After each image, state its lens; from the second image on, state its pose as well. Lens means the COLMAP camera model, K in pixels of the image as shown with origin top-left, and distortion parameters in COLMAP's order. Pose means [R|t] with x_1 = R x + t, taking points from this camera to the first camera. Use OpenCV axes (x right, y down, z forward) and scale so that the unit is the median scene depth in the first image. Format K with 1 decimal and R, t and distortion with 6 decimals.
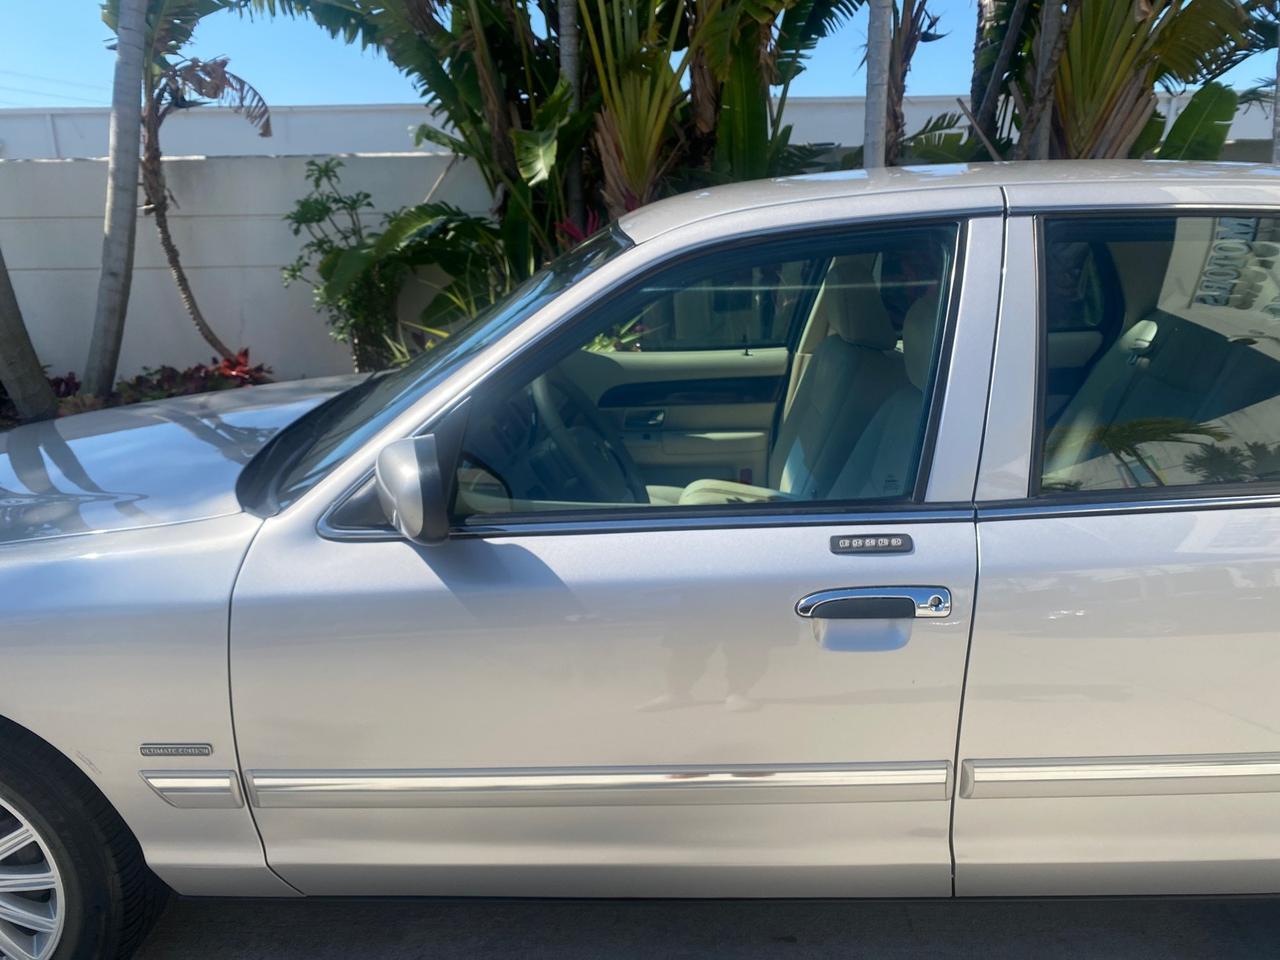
lens RADIAL K [[986.5, 0, 627.3], [0, 986.5, 477.1], [0, 0, 1]] dist [0.018819, -0.018119]
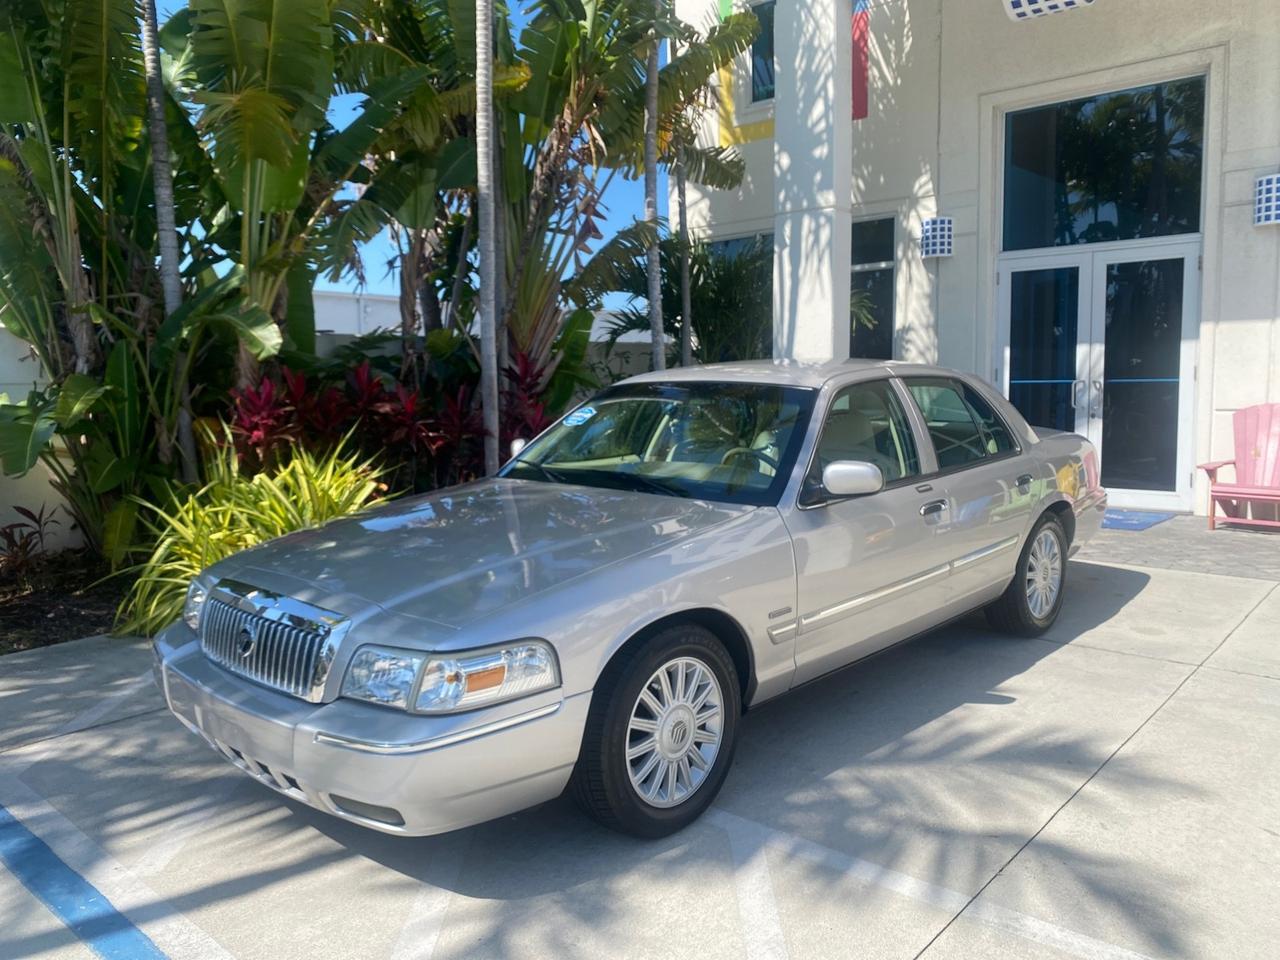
lens RADIAL K [[986.5, 0, 632.4], [0, 986.5, 475.3], [0, 0, 1]] dist [0.018819, -0.018119]
pose [[0.655954, -0.071062, 0.751448, -0.564760], [0.202080, 0.975749, -0.084126, 0.024557], [-0.727247, 0.207036, 0.654407, -0.059836]]
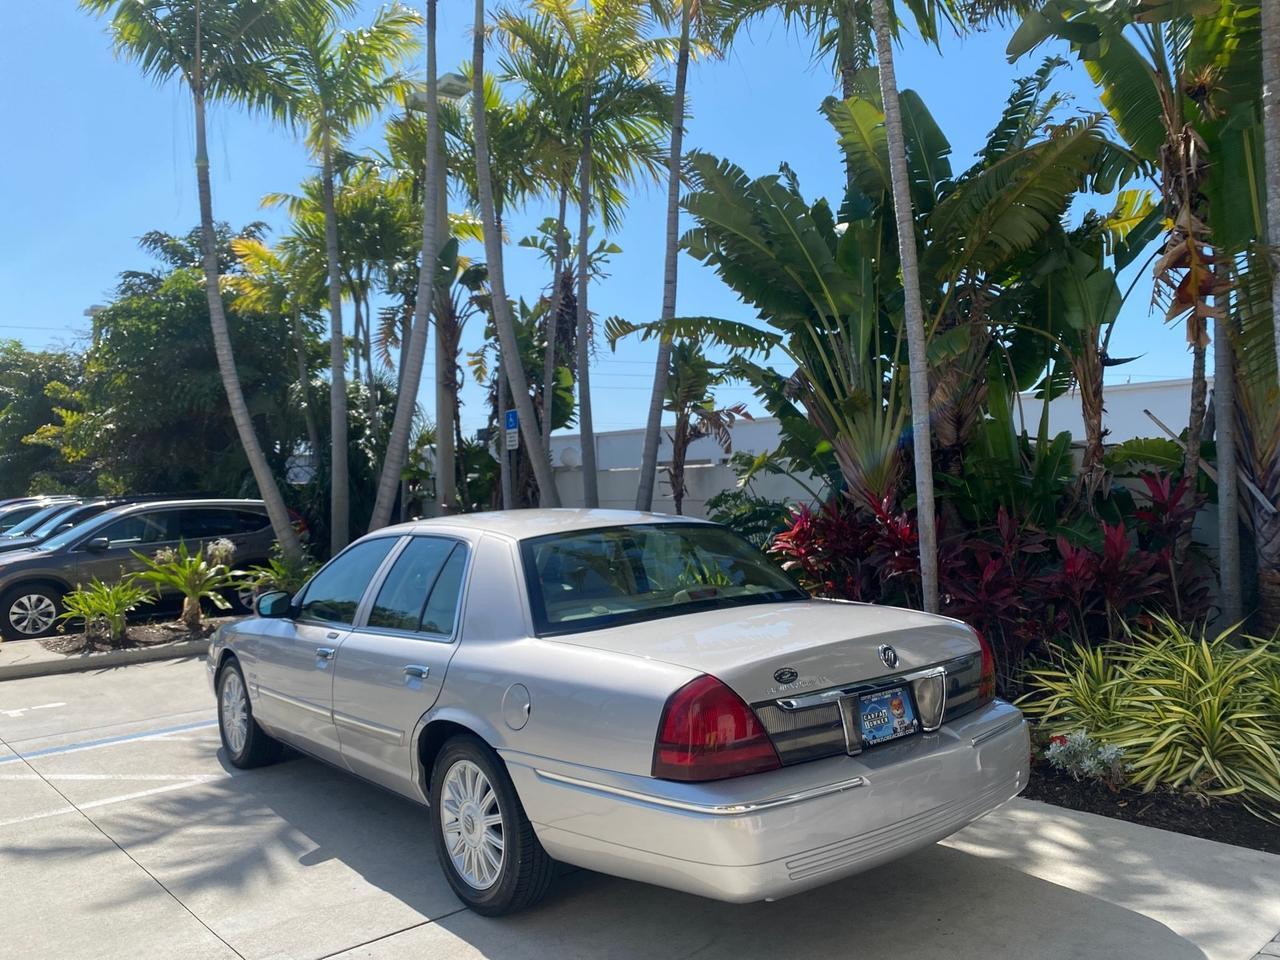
lens RADIAL K [[986.5, 0, 639.8], [0, 986.5, 479.9], [0, 0, 1]] dist [0.018819, -0.018119]
pose [[0.667661, -0.007081, -0.744432, 0.770978], [-0.180551, 0.968561, -0.171144, -0.011840], [0.722240, 0.248674, 0.645392, -0.110702]]
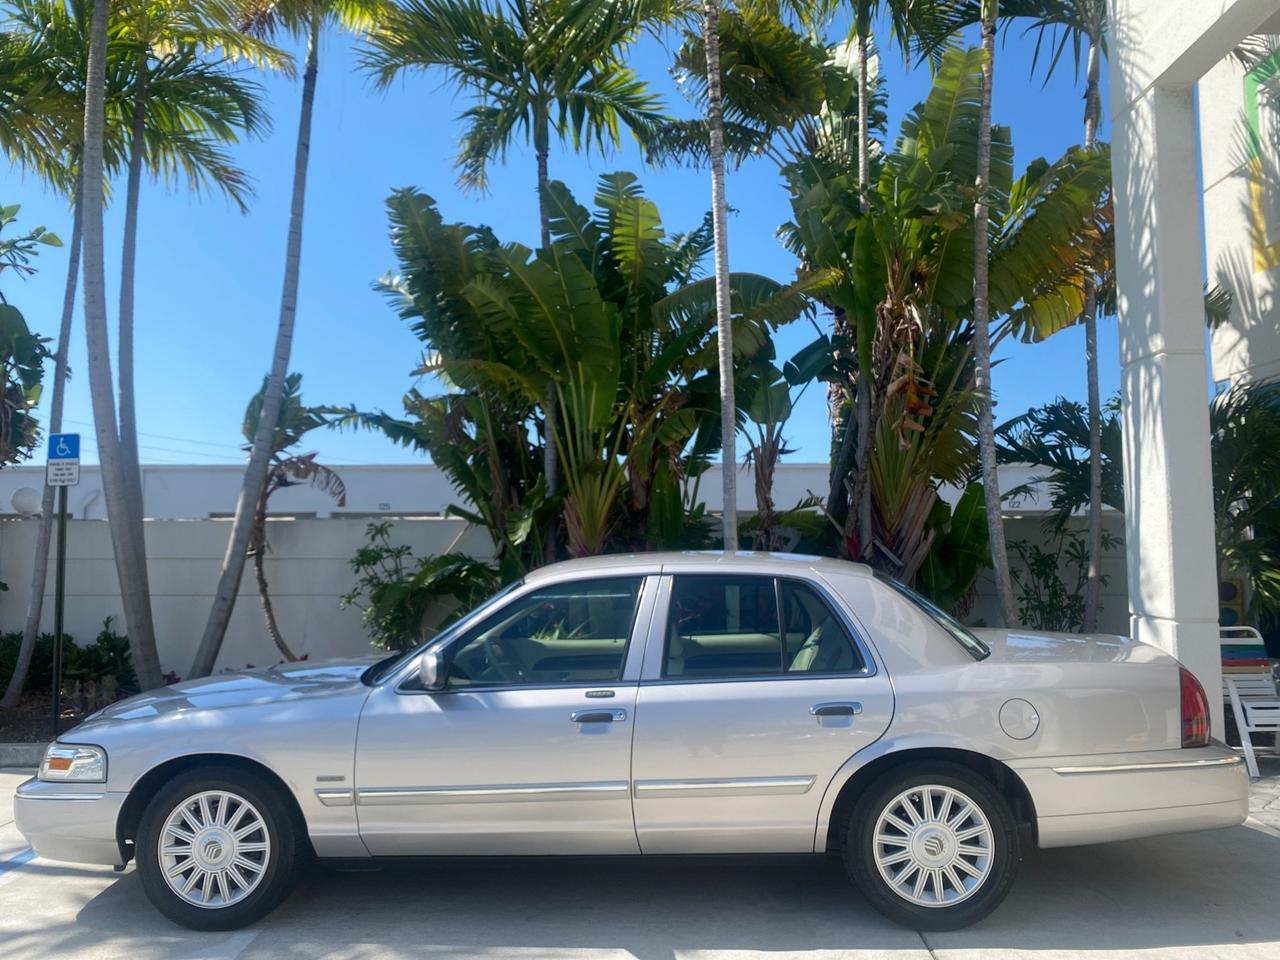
lens RADIAL K [[986.5, 0, 636.2], [0, 986.5, 473.3], [0, 0, 1]] dist [0.018819, -0.018119]
pose [[0.999904, 0.011131, -0.008266, 0.084505], [-0.013244, 0.943150, -0.332103, 0.091836], [0.004099, 0.332181, 0.943207, -0.410025]]
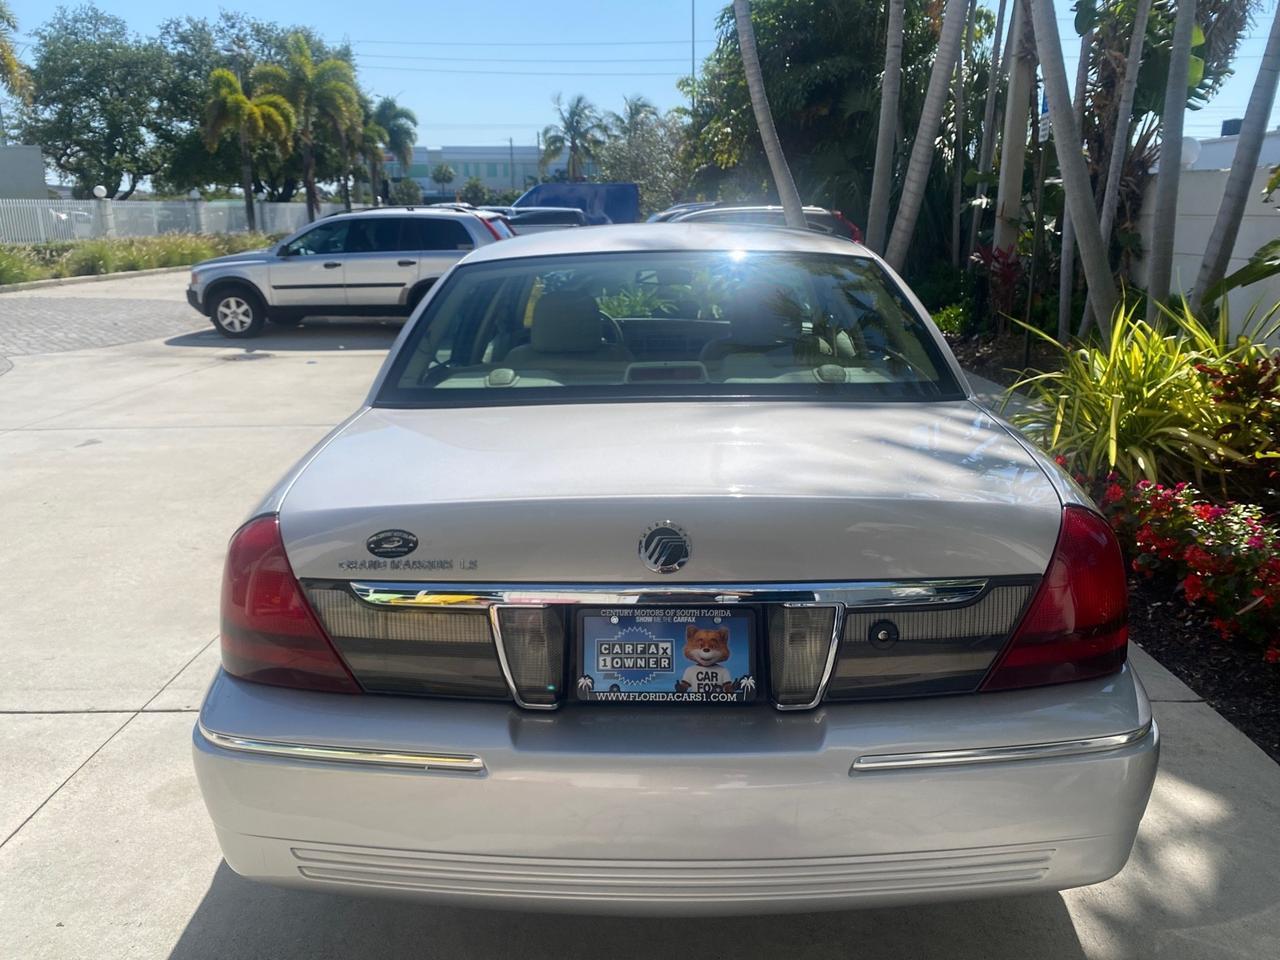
lens RADIAL K [[986.5, 0, 634.6], [0, 986.5, 471.3], [0, 0, 1]] dist [0.018819, -0.018119]
pose [[0.009969, 0.269529, -0.962941, 0.707704], [-0.249267, 0.933259, 0.258640, -0.117837], [0.968384, 0.237451, 0.076488, 0.318608]]
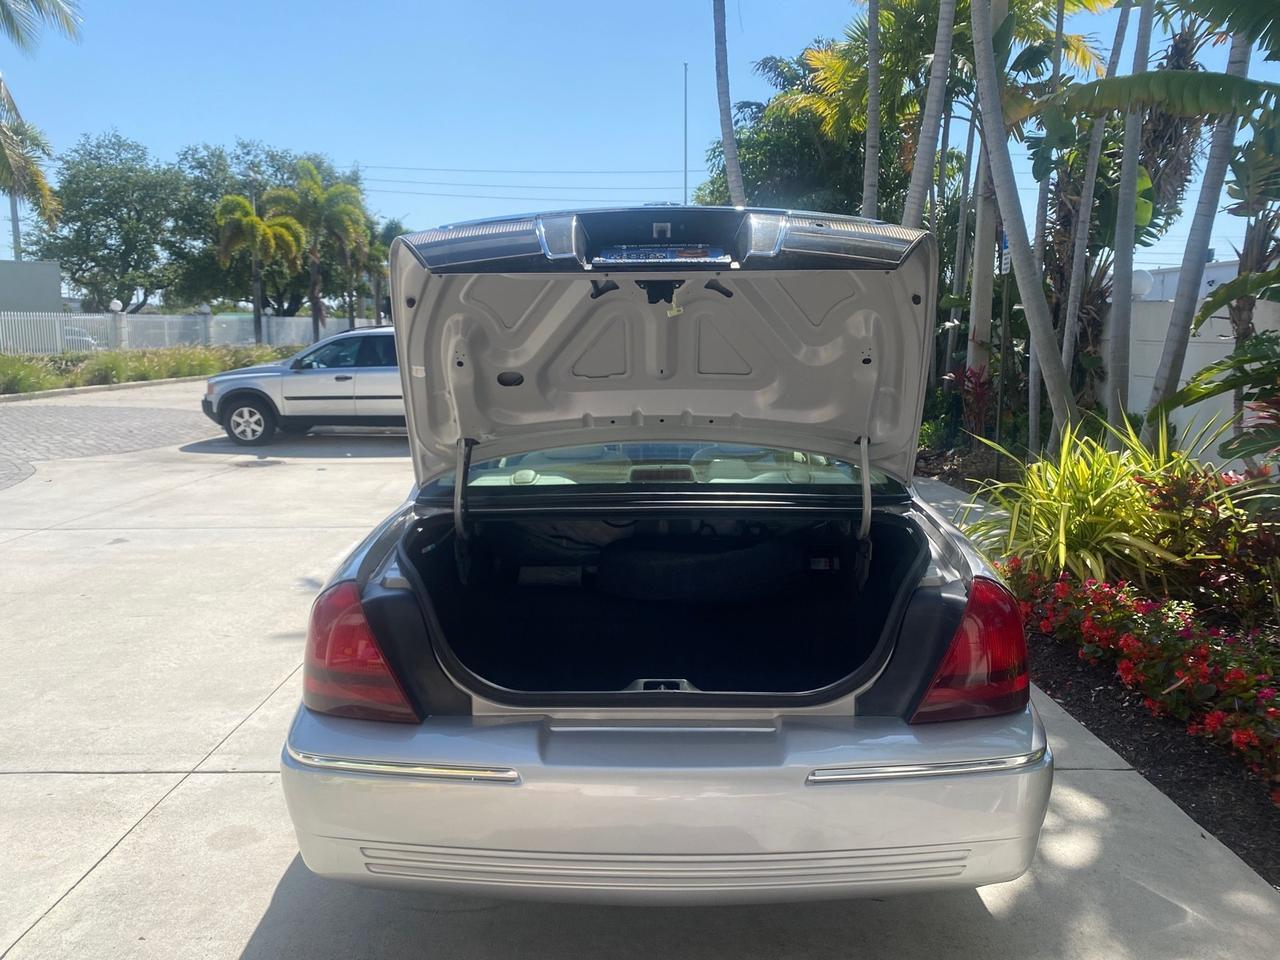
lens RADIAL K [[986.5, 0, 634.9], [0, 986.5, 474.7], [0, 0, 1]] dist [0.018819, -0.018119]
pose [[0.016359, 0.163145, -0.986466, 0.786144], [-0.259126, 0.953582, 0.153409, -0.125337], [0.965705, 0.253109, 0.057875, 0.311560]]
